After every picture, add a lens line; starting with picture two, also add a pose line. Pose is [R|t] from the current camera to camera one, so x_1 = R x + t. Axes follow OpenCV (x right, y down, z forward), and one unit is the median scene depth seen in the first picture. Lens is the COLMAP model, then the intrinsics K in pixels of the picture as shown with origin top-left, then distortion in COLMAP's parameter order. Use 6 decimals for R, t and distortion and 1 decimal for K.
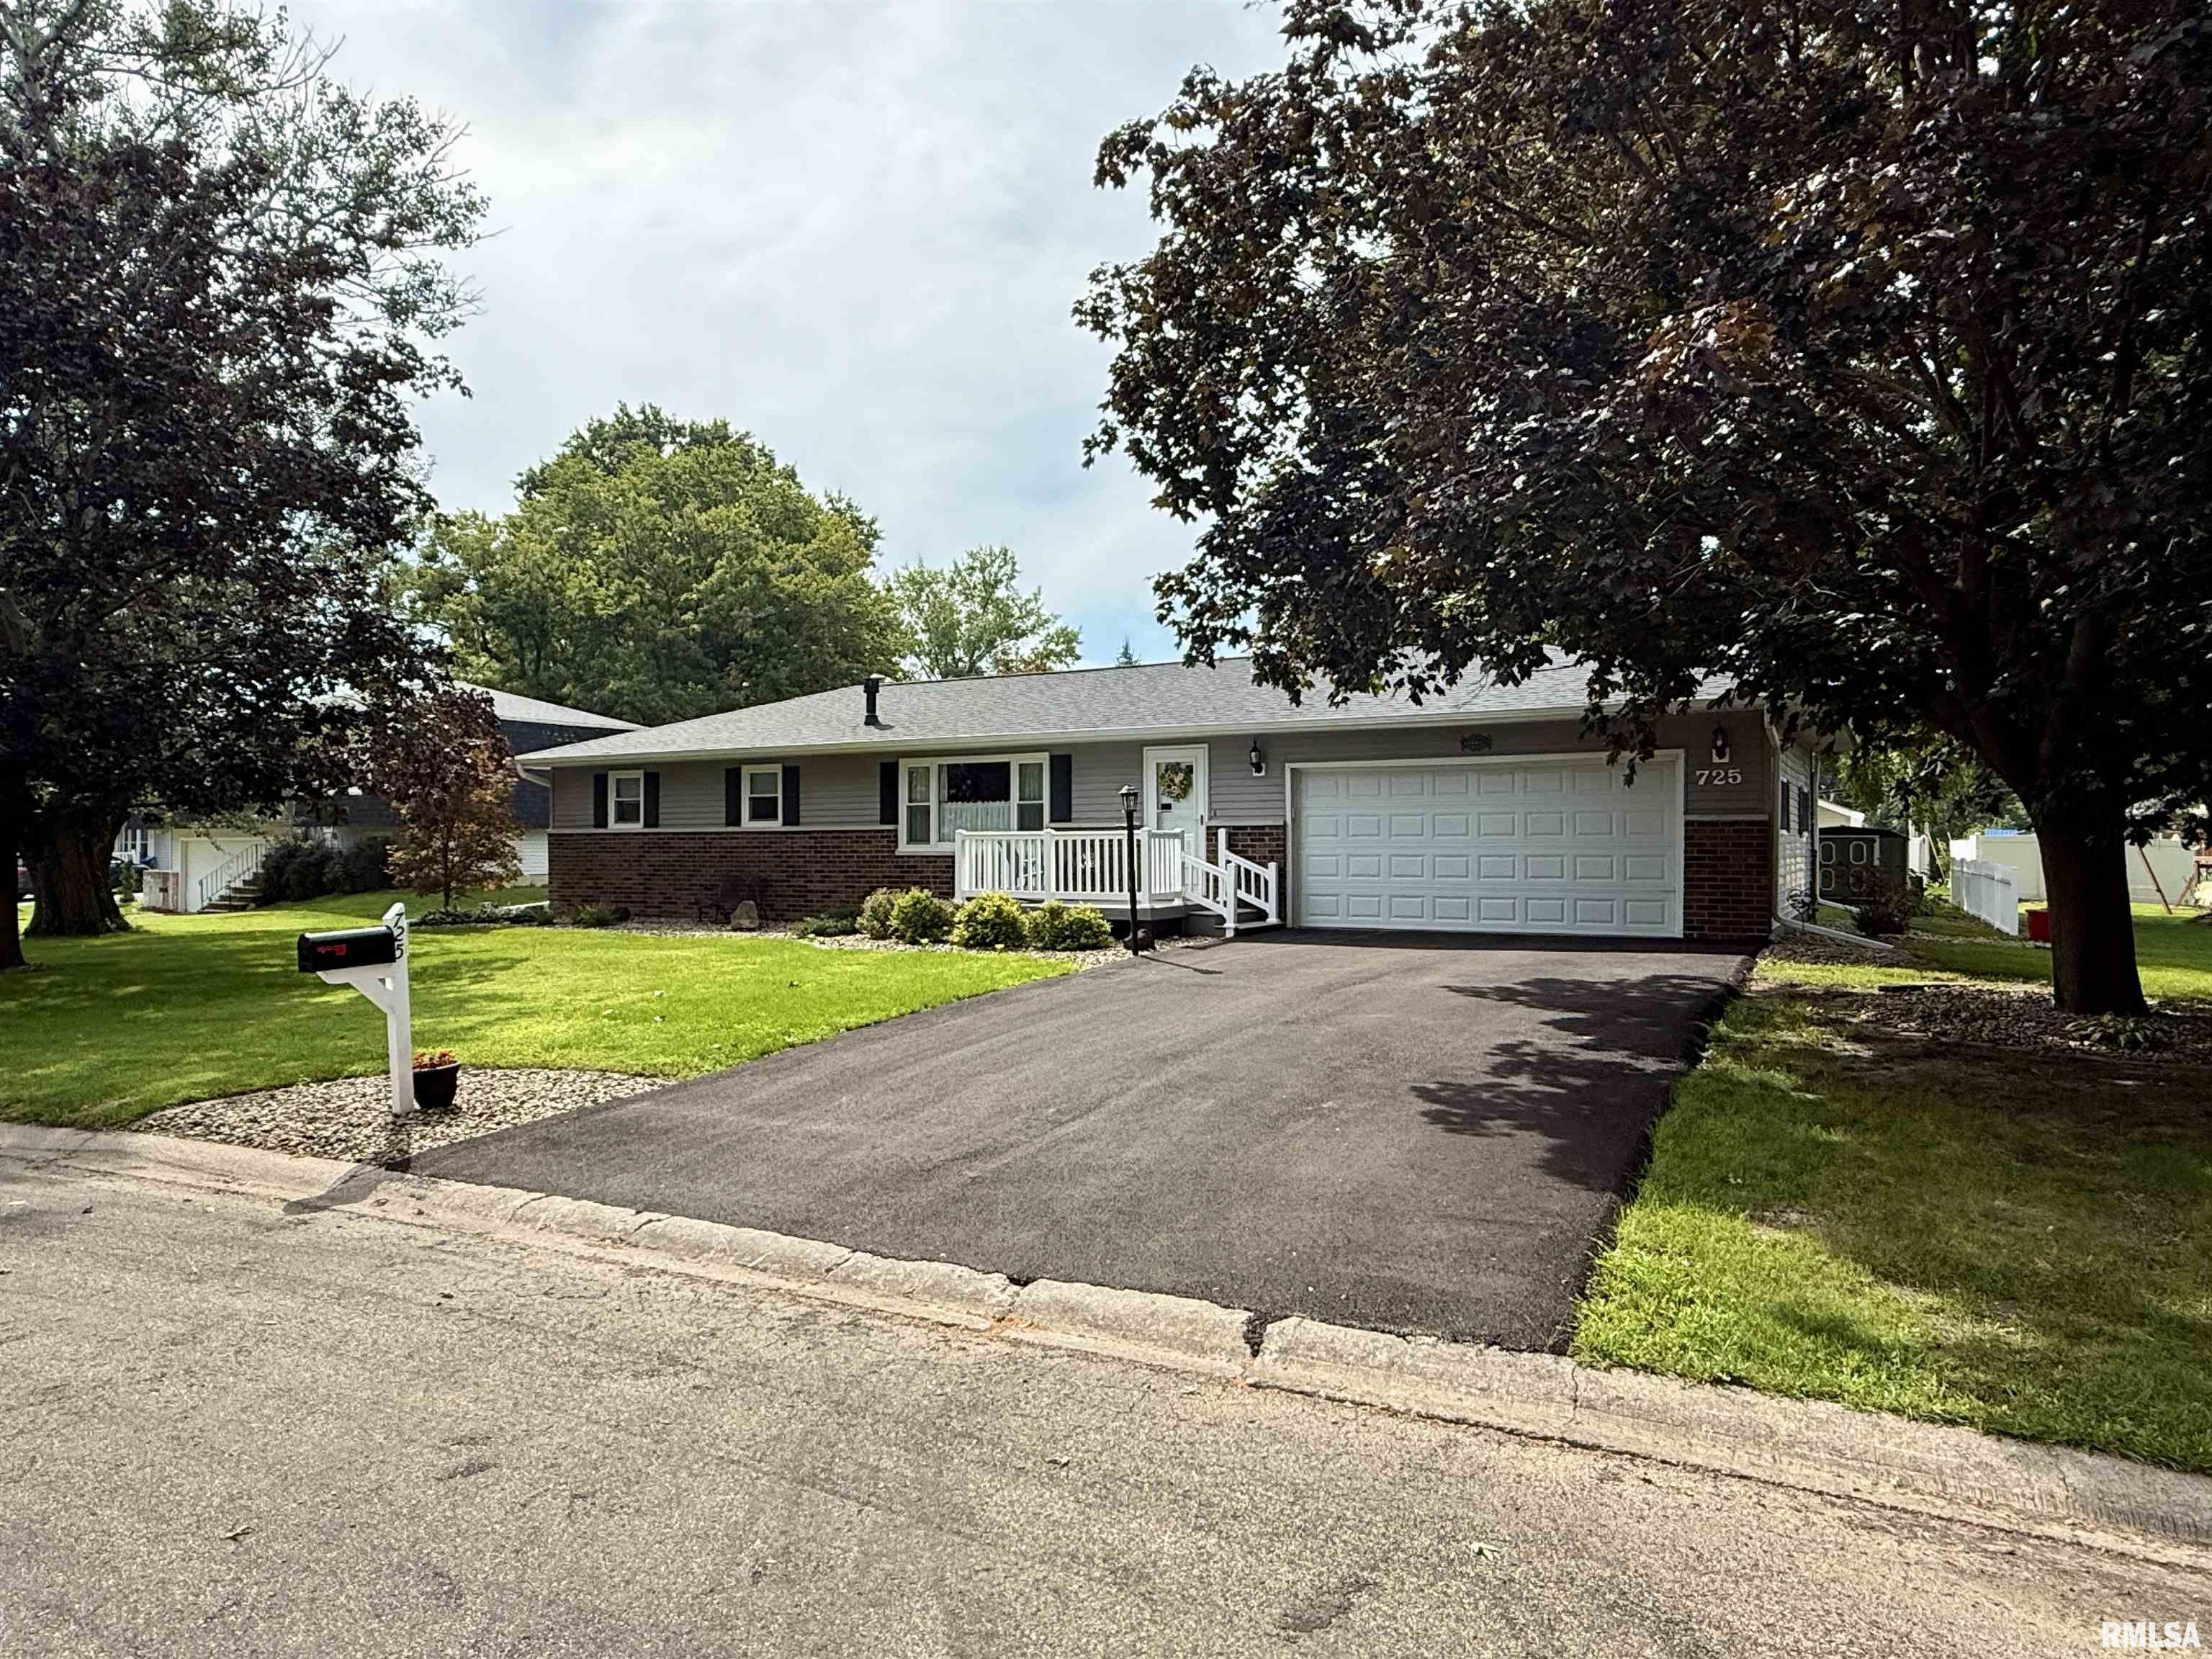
lens RADIAL K [[1419.6, 0, 1106.0], [0, 1419.6, 829.5], [0, 0, 1]] dist [0.044958, -0.000700]
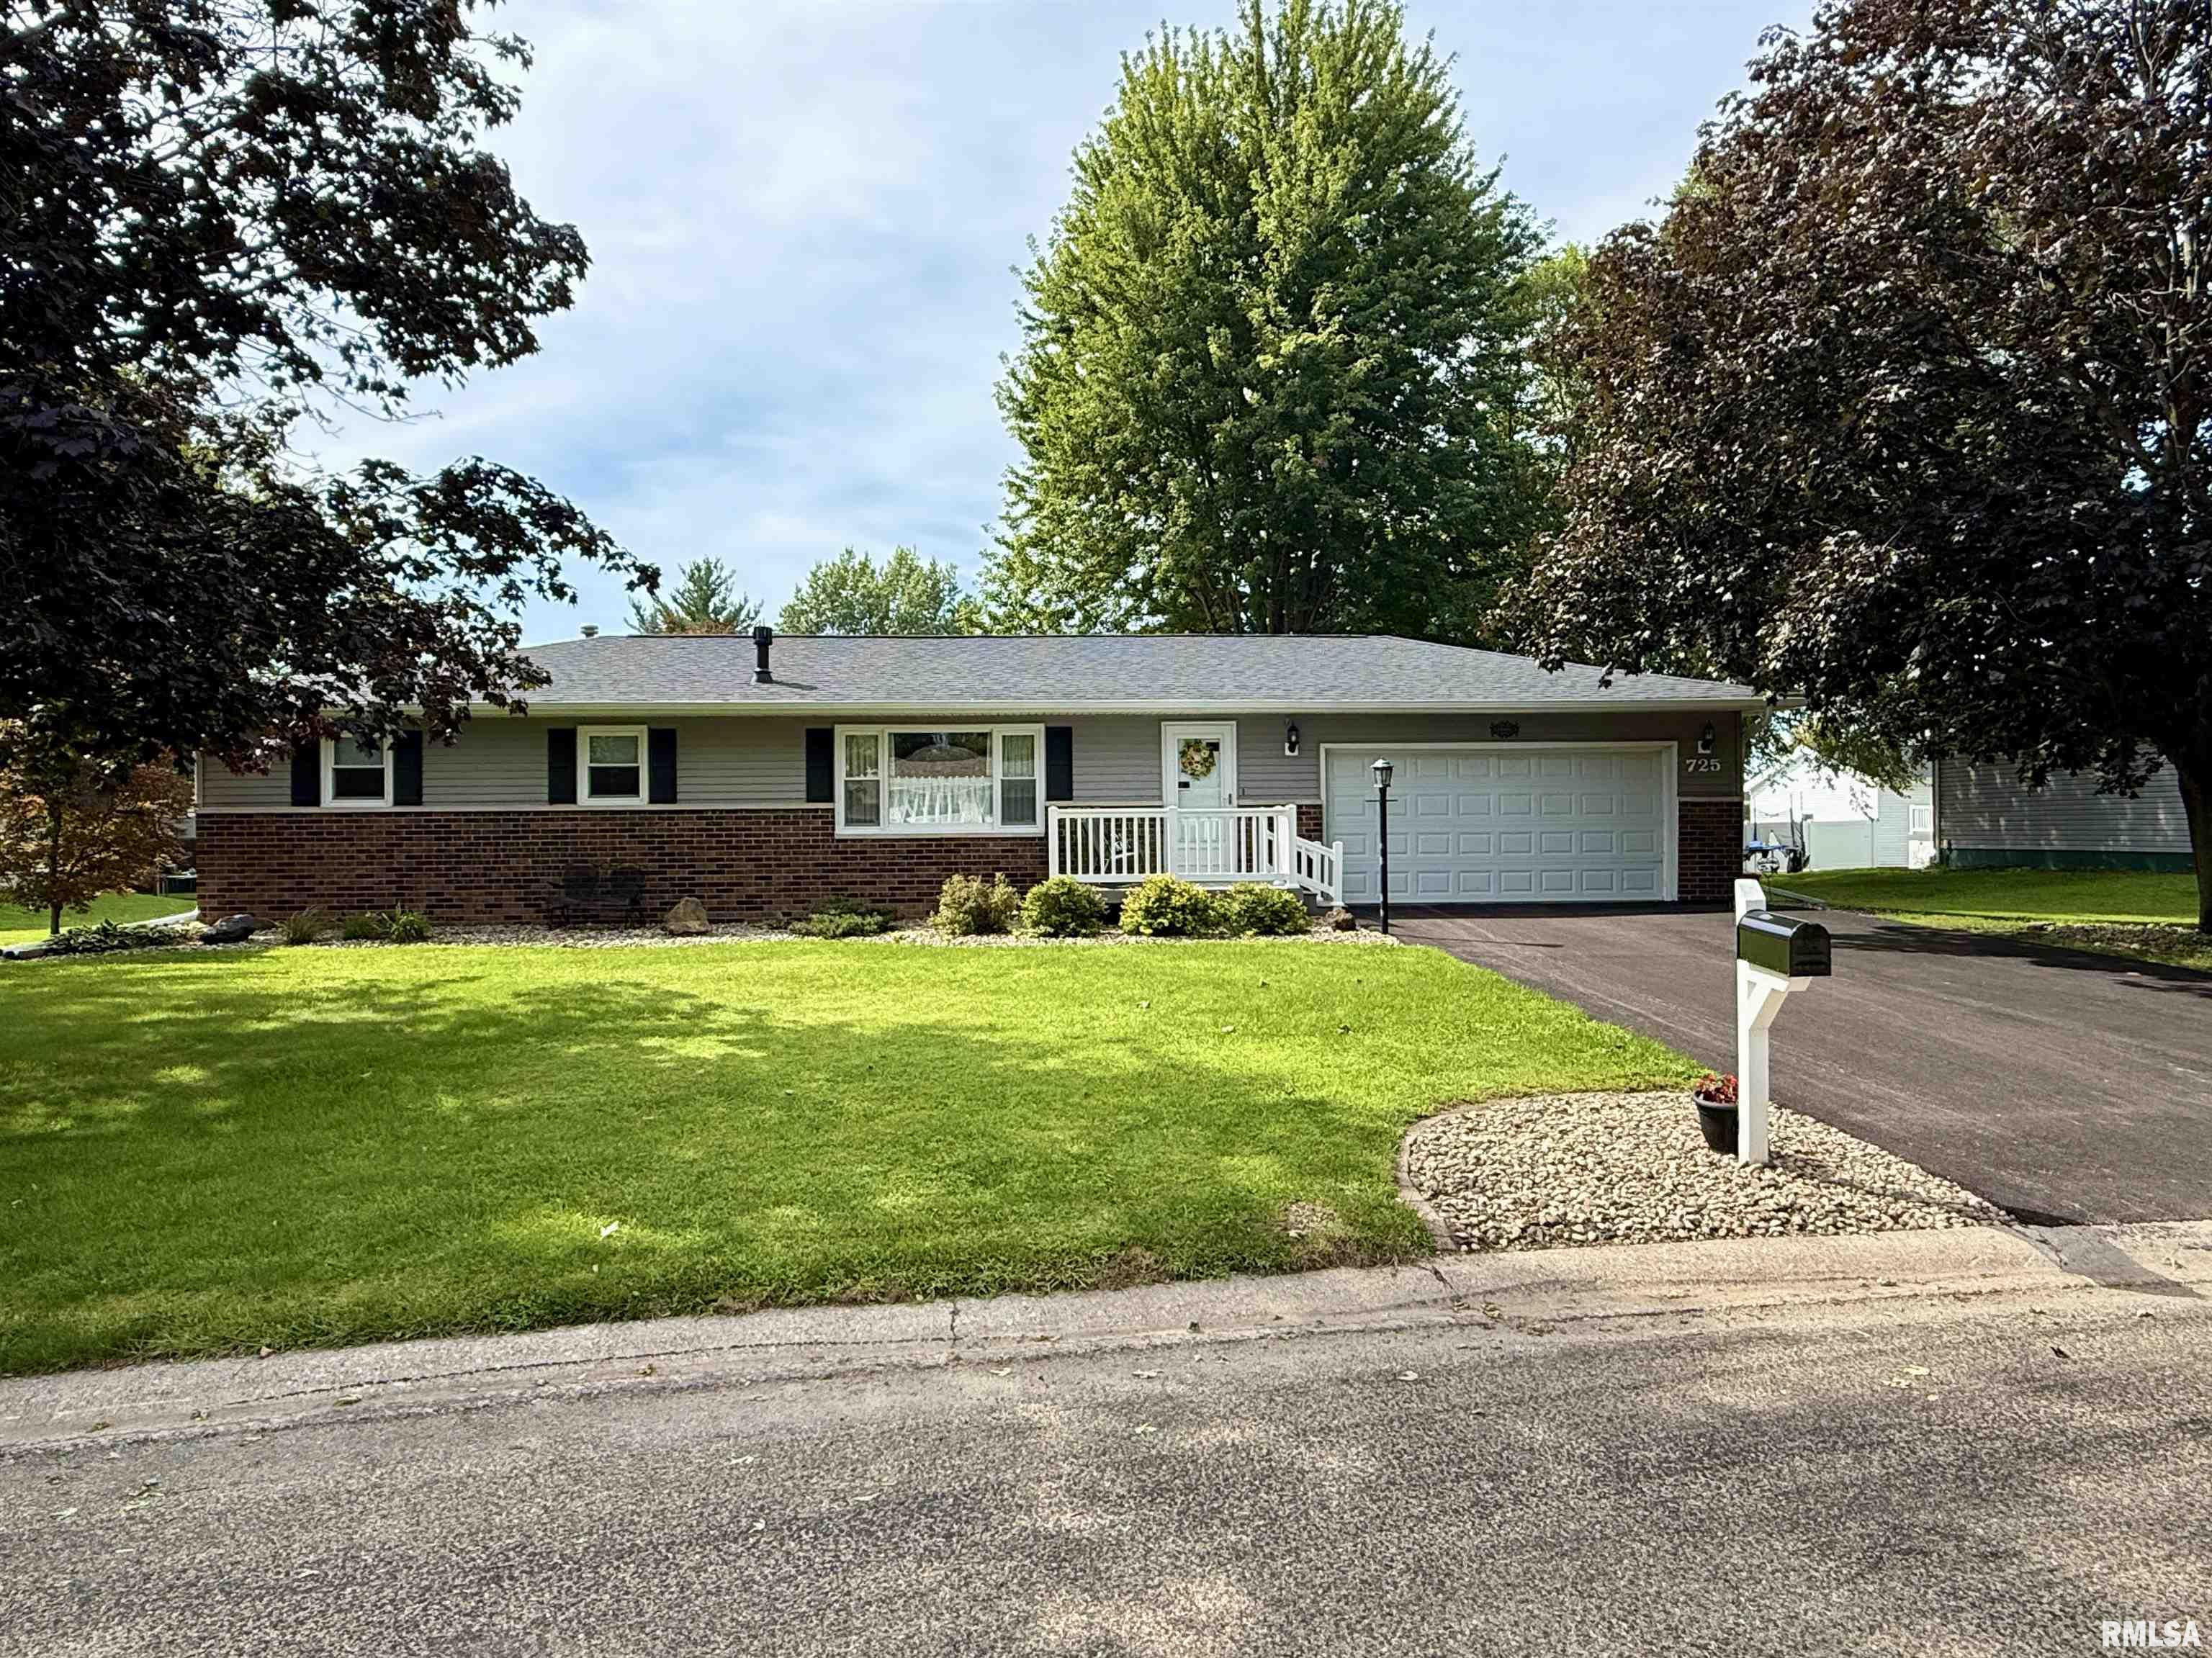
lens RADIAL K [[1364.9, 0, 1106.0], [0, 1364.9, 829.0], [0, 0, 1]] dist [-0.001929, -0.000600]
pose [[0.832979, -0.004554, 0.553285, -0.817044], [-0.000283, 0.999962, 0.008657, 0.009216], [-0.553304, -0.007368, 0.832947, 0.414671]]
